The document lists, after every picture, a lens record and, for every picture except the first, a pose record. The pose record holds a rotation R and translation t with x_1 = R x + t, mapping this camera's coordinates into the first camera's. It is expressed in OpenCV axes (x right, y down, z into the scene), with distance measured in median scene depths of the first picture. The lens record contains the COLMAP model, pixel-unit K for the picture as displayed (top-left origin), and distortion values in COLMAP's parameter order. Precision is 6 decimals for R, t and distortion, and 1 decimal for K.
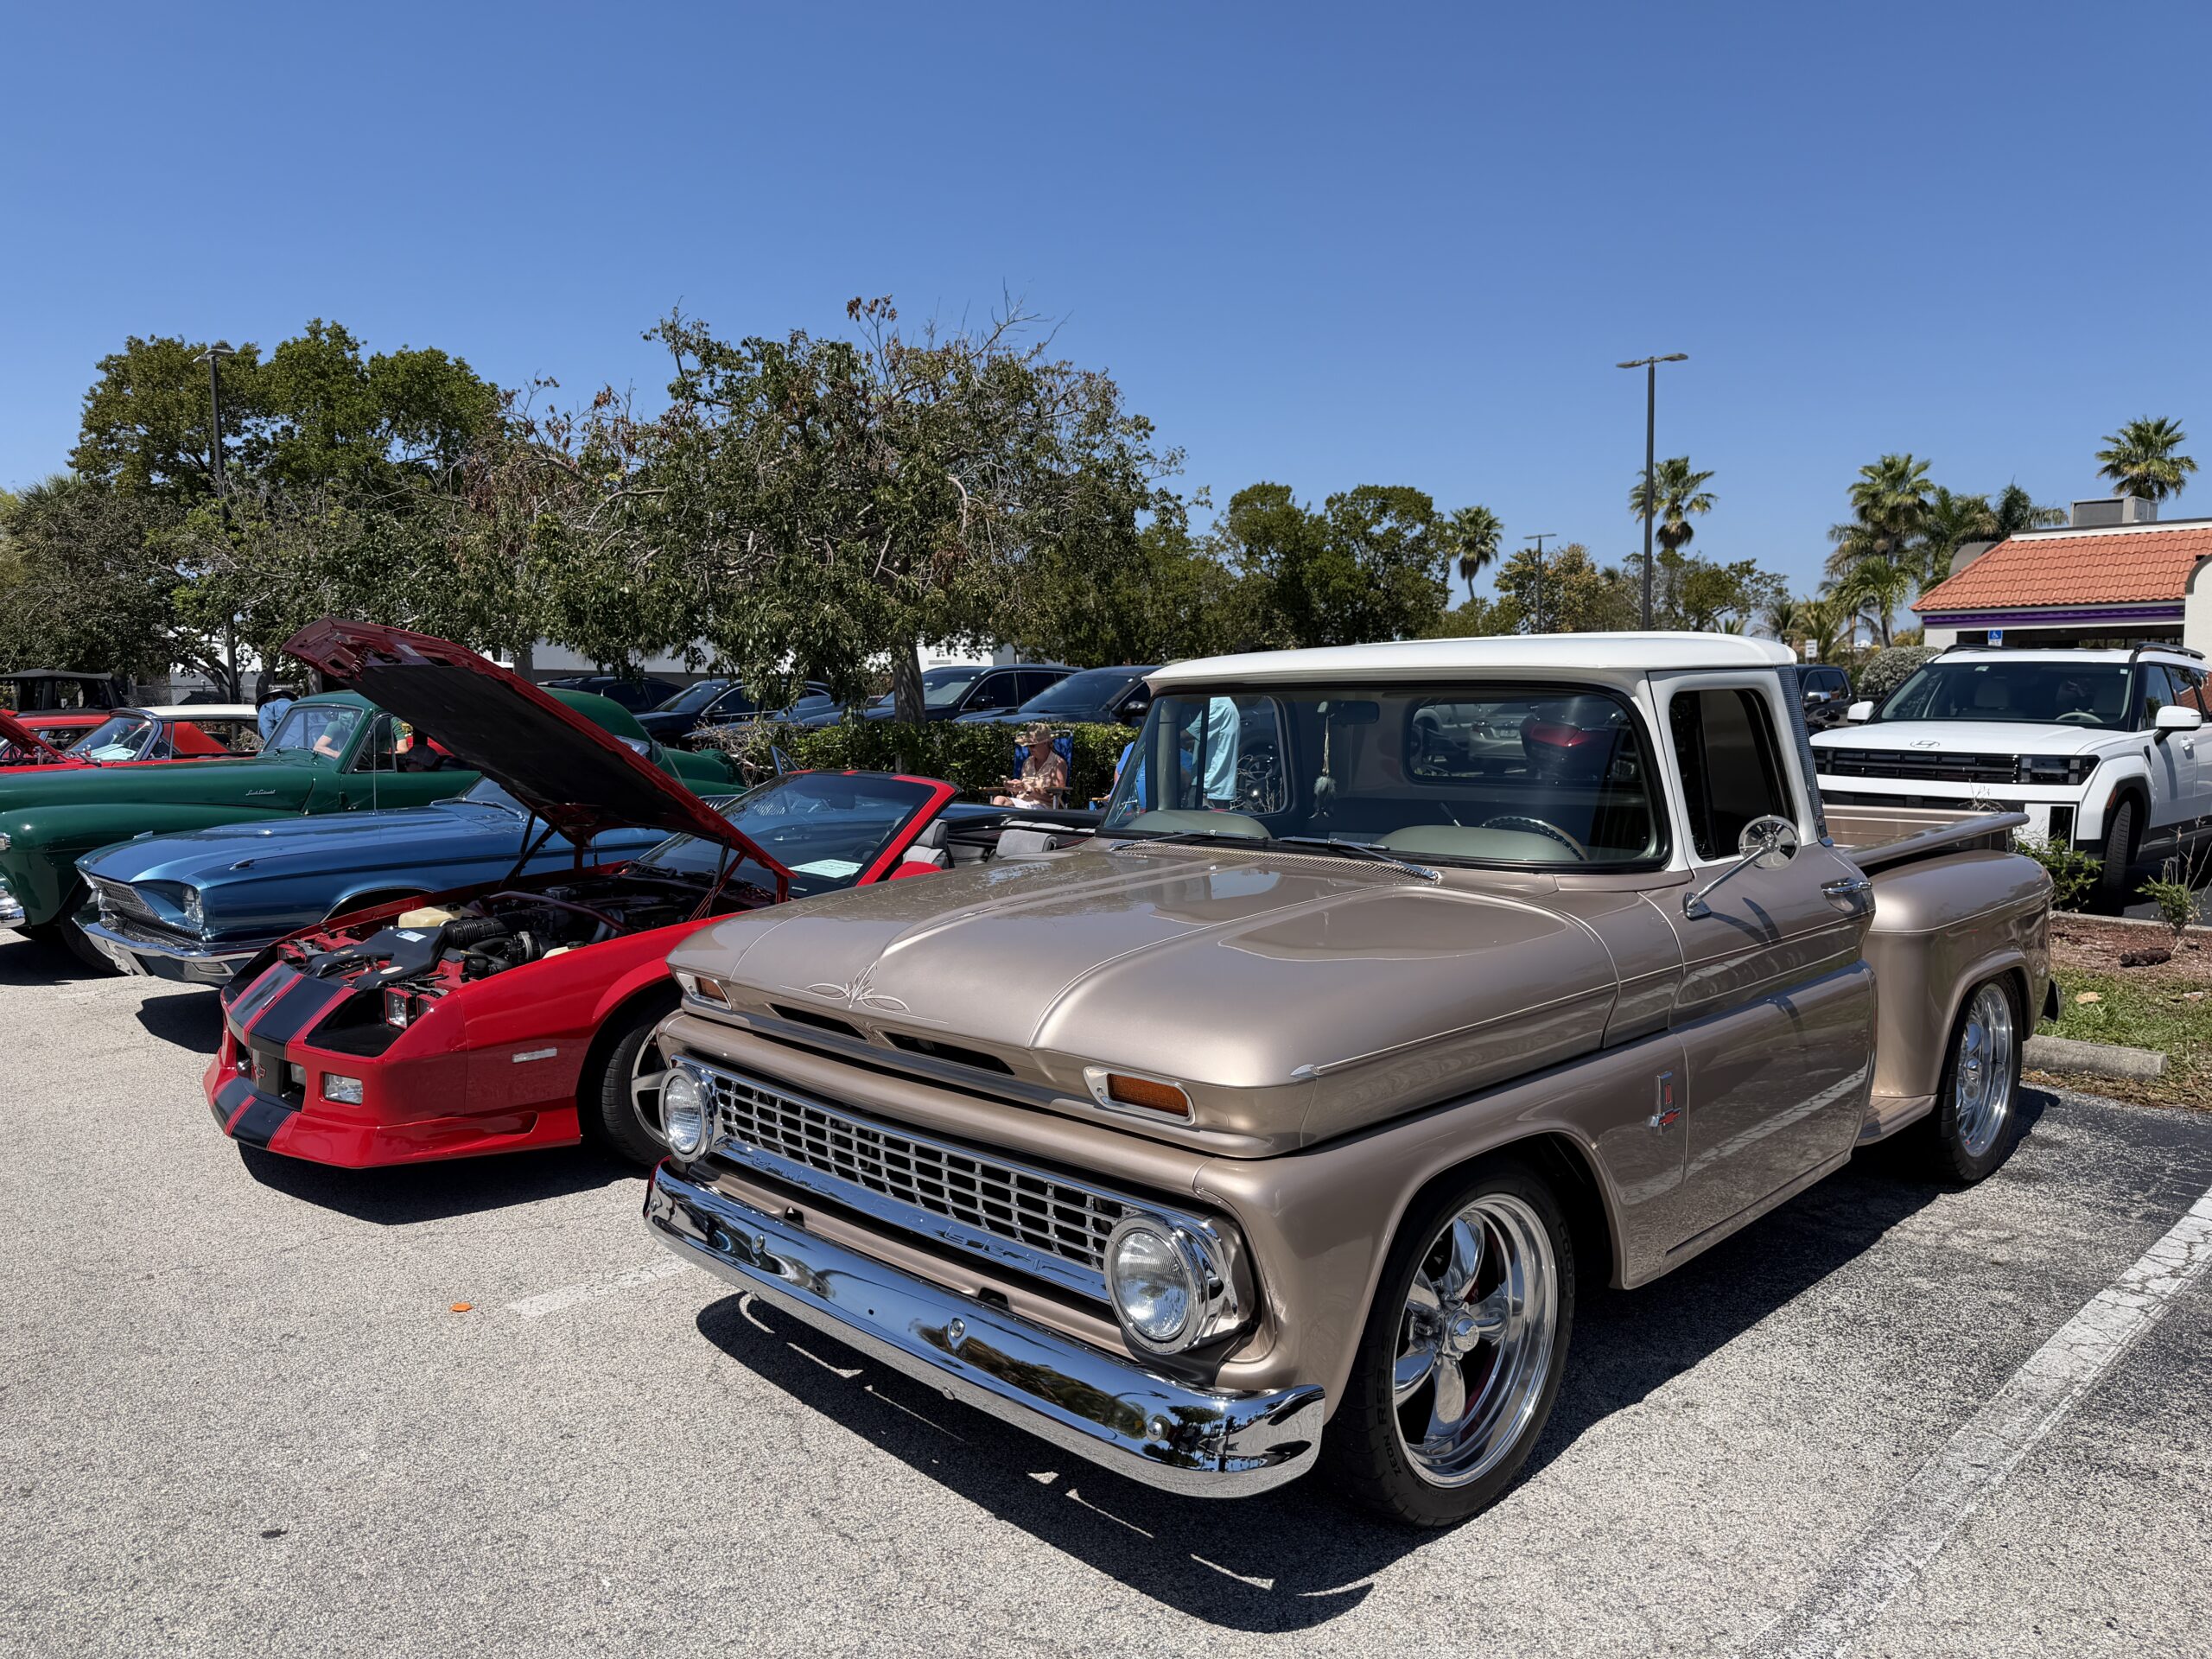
lens RADIAL K [[1528.2, 0, 1098.1], [0, 1528.2, 829.1], [0, 0, 1]] dist [-0.000256, -0.014841]
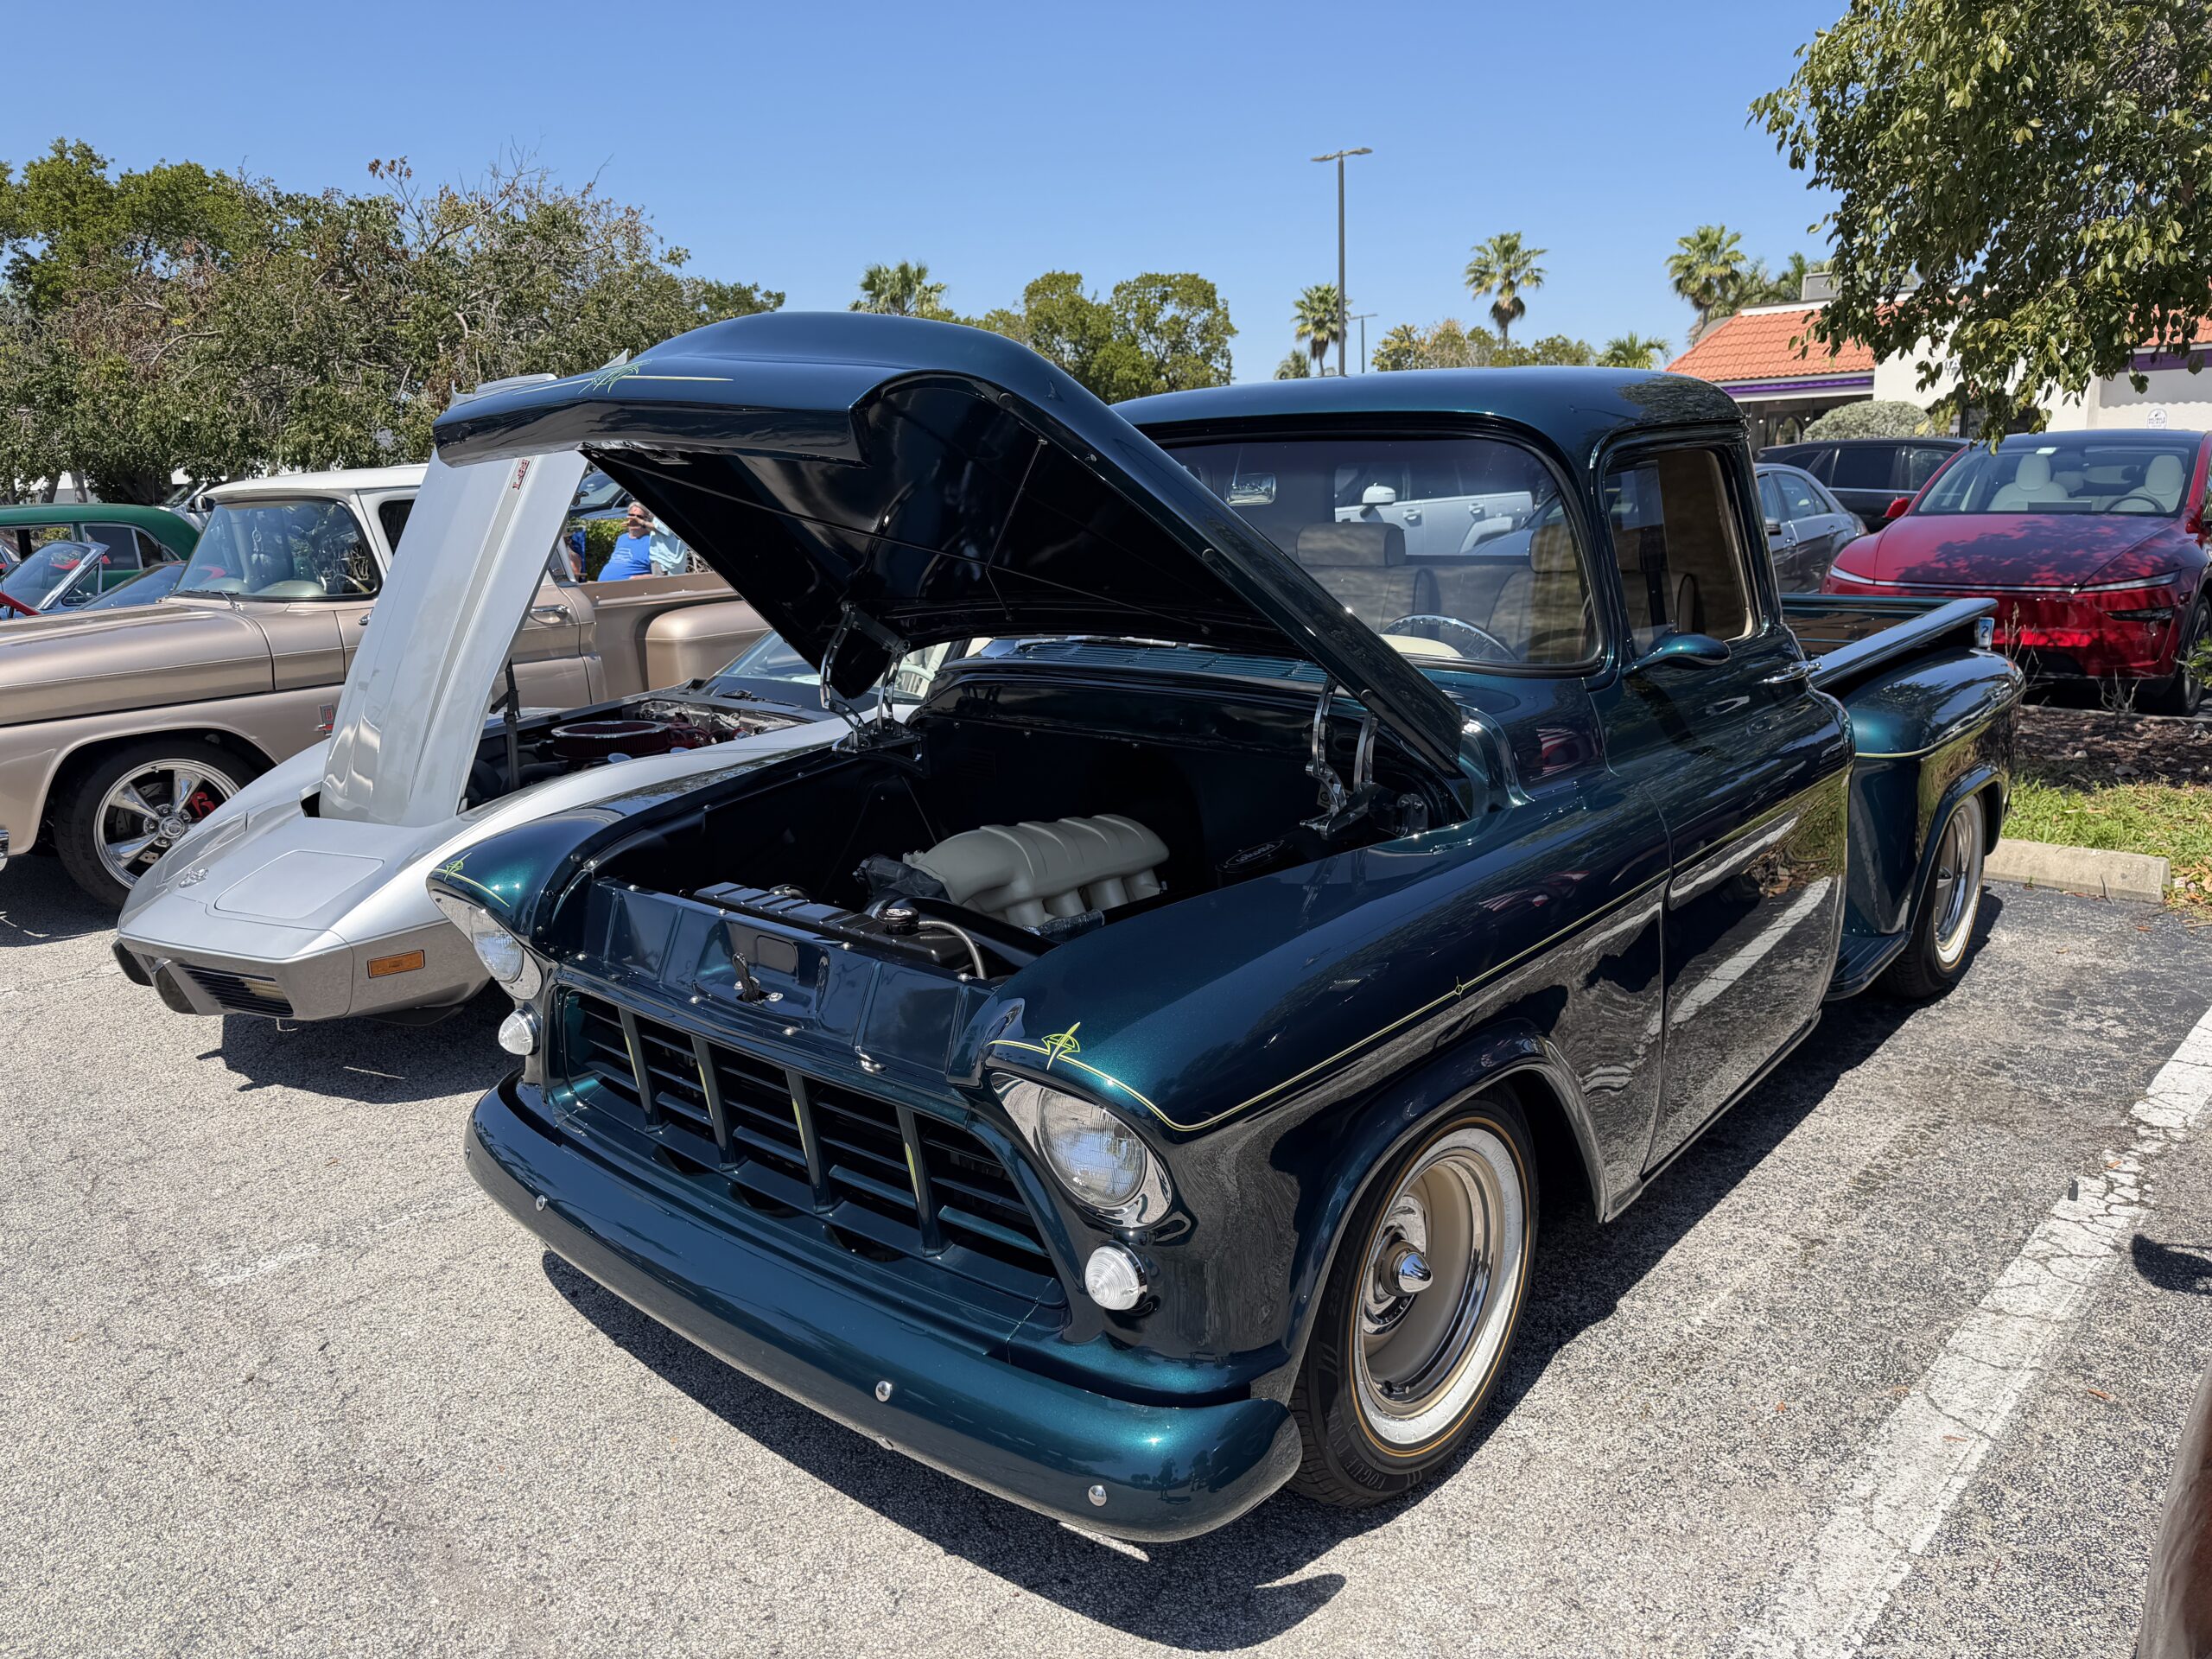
lens RADIAL K [[1528.2, 0, 1114.9], [0, 1528.2, 826.3], [0, 0, 1]] dist [-0.000256, -0.014841]
pose [[0.998494, -0.036987, 0.040510, 0.111398], [0.031256, 0.990495, 0.133948, 0.007403], [-0.045079, -0.132480, 0.990160, -0.083899]]
